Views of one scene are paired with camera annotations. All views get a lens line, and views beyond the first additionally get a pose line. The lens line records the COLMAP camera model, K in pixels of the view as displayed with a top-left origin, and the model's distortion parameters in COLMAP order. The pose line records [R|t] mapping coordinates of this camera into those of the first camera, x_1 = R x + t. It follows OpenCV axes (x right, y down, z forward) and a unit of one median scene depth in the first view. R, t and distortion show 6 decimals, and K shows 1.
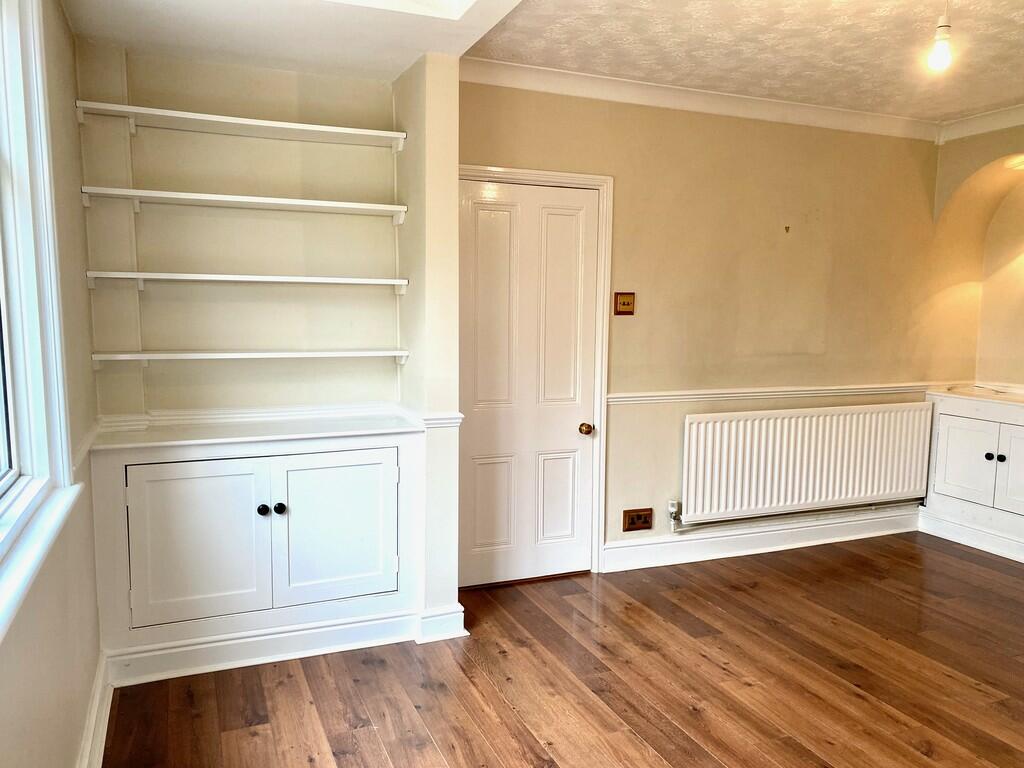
lens RADIAL K [[810.5, 0, 512.0], [0, 810.5, 384.0], [0, 0, 1]] dist [0.029996, -0.005472]
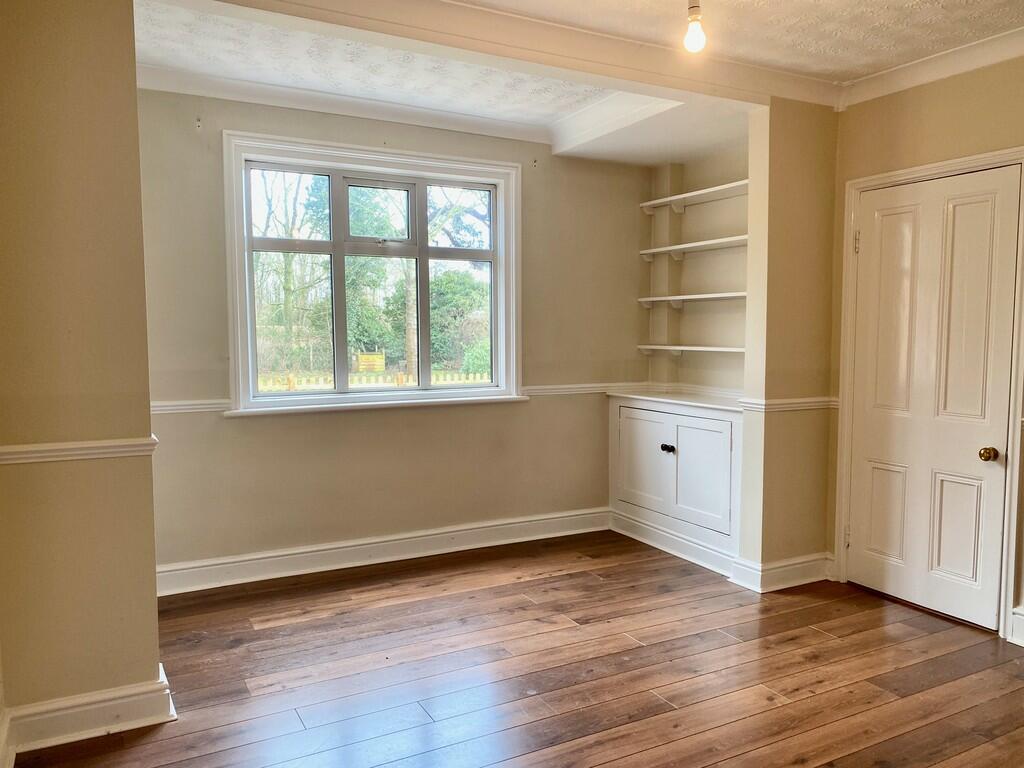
lens RADIAL K [[810.5, 0, 512.0], [0, 810.5, 384.0], [0, 0, 1]] dist [0.029996, -0.005472]
pose [[0.065311, 0.056286, -0.996276, 0.914473], [-0.102562, 0.993499, 0.049406, -0.008038], [0.992580, 0.098953, 0.070659, 0.458660]]
